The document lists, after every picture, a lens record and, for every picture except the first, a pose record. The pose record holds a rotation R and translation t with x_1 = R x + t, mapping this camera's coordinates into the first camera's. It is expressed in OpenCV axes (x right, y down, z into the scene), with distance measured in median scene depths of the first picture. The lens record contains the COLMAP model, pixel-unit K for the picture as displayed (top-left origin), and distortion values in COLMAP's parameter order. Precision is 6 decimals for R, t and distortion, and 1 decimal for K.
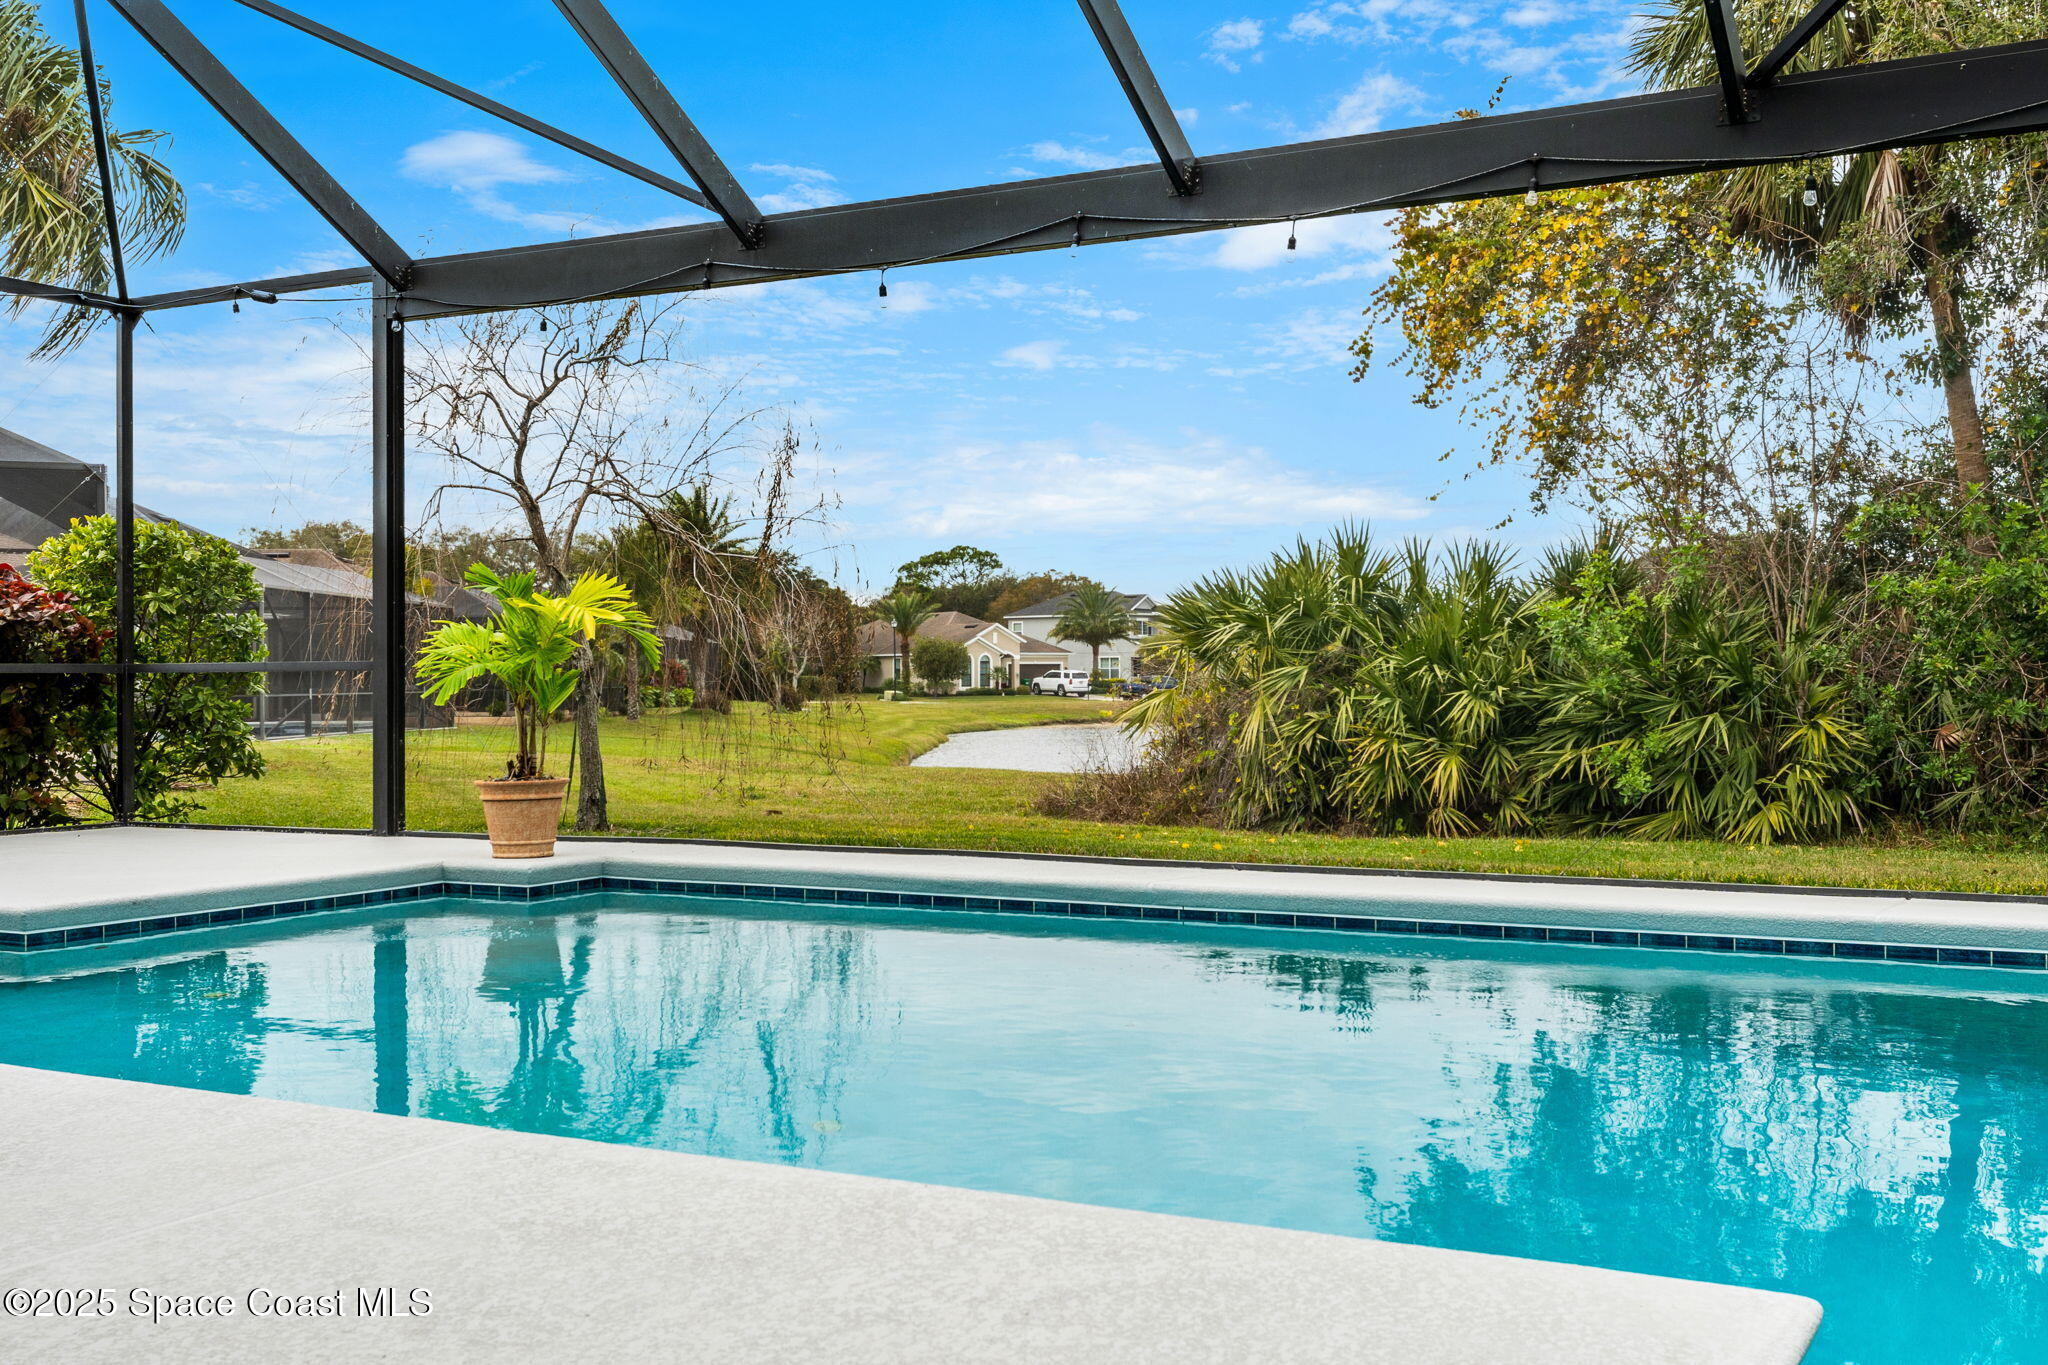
lens RADIAL K [[2080.9, 0, 1015.7], [0, 2080.9, 673.4], [0, 0, 1]] dist [-0.009512, -0.003325]
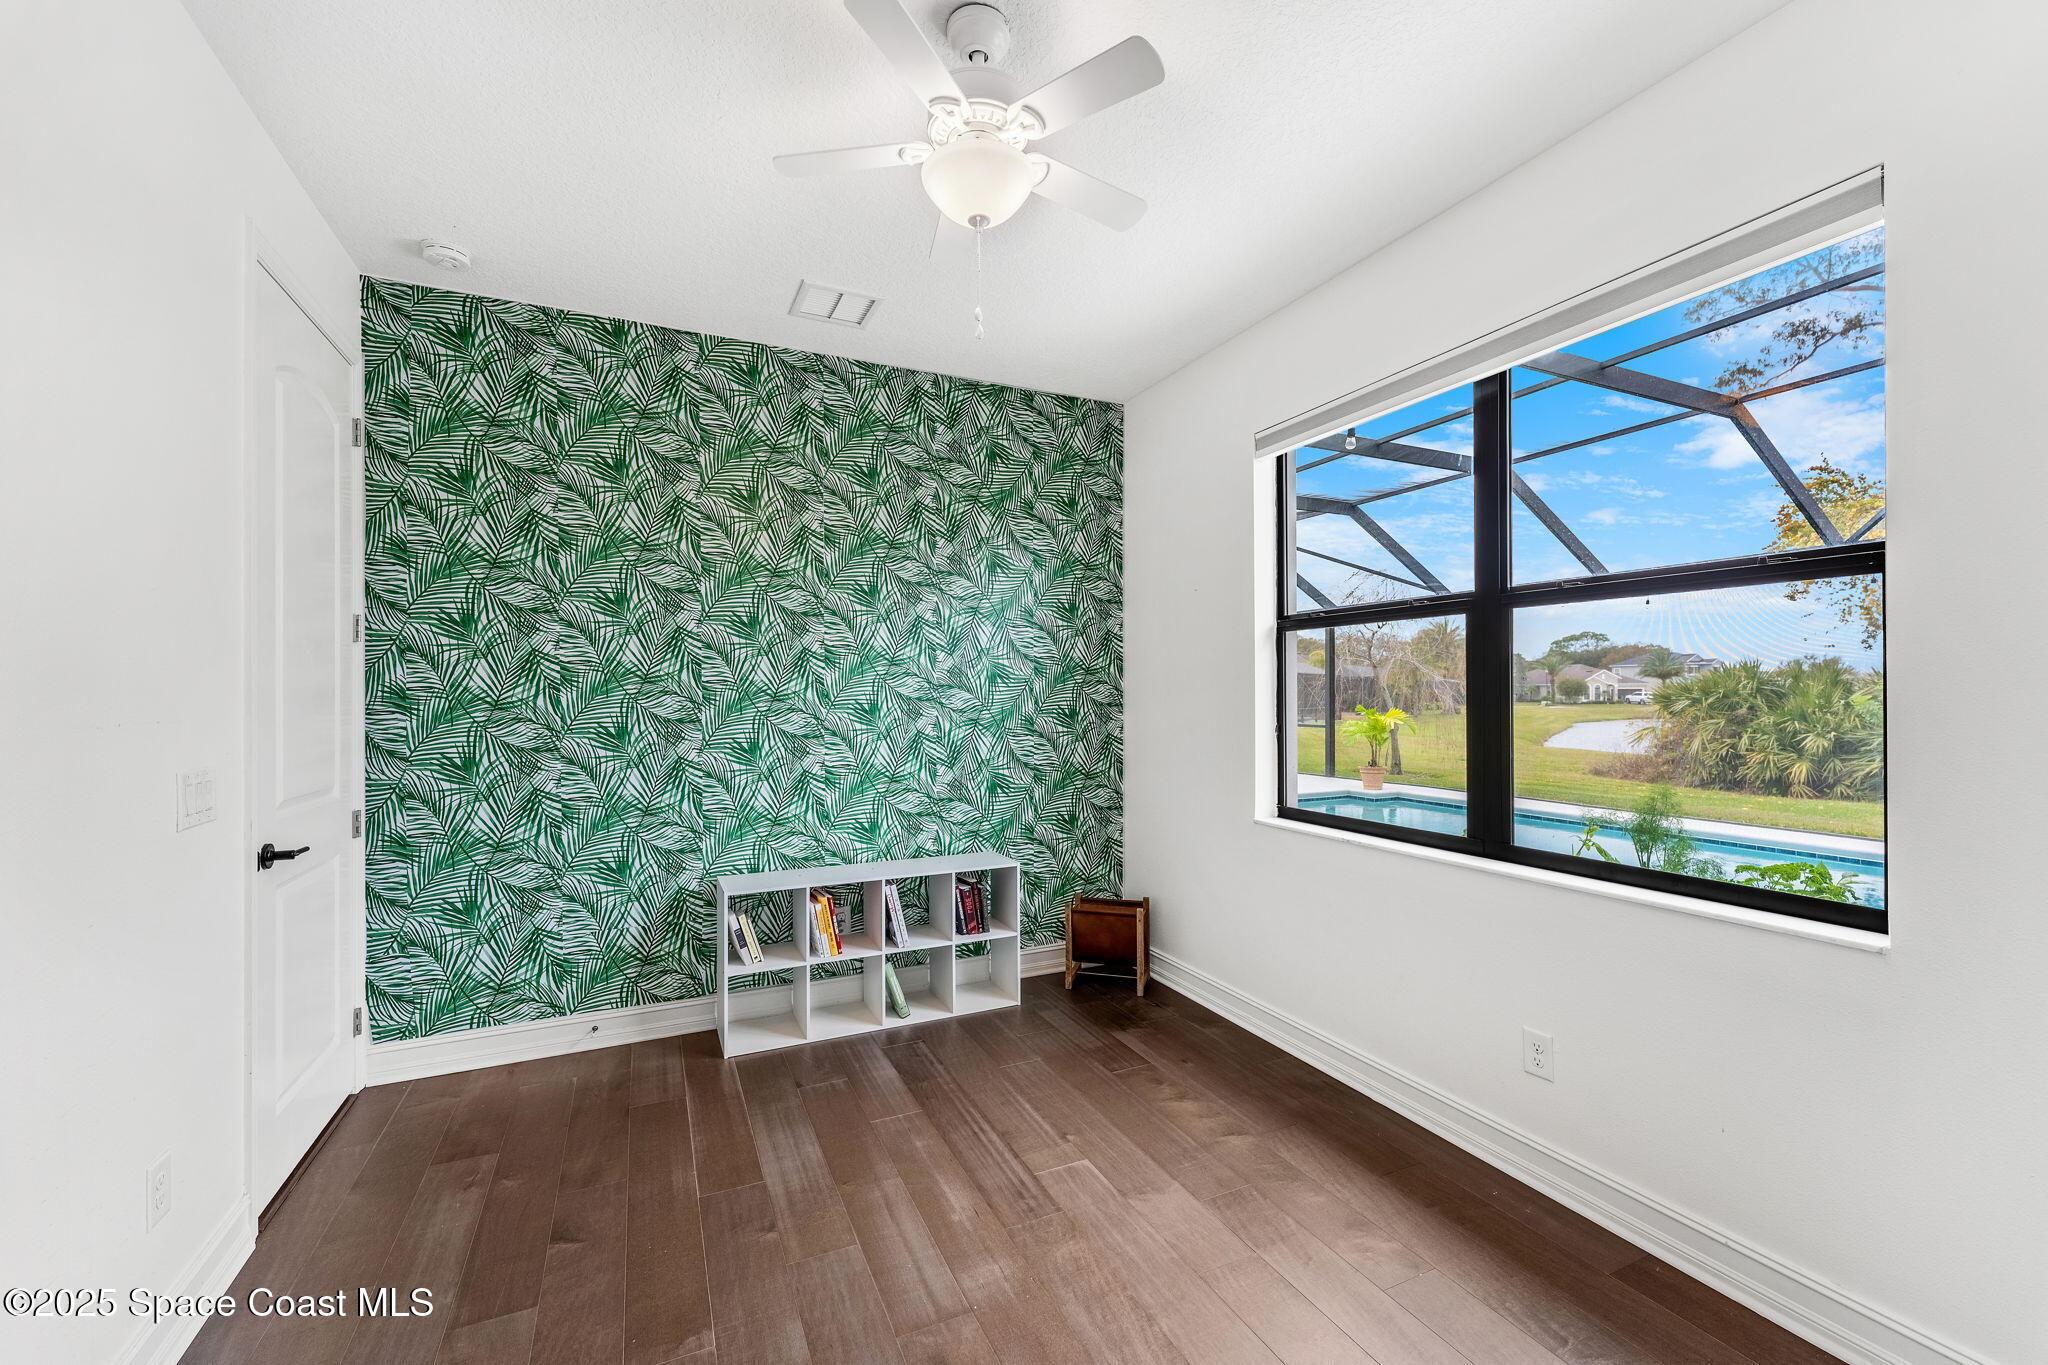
lens RADIAL K [[814.7, 0, 1026.5], [0, 814.7, 685.0], [0, 0, 1]] dist [-0.001258, 0.000079]
pose [[0.808594, -0.003556, -0.588357, 0.042874], [-0.000751, 0.999975, -0.007076, -0.034310], [0.588367, 0.006163, 0.808571, -0.197248]]
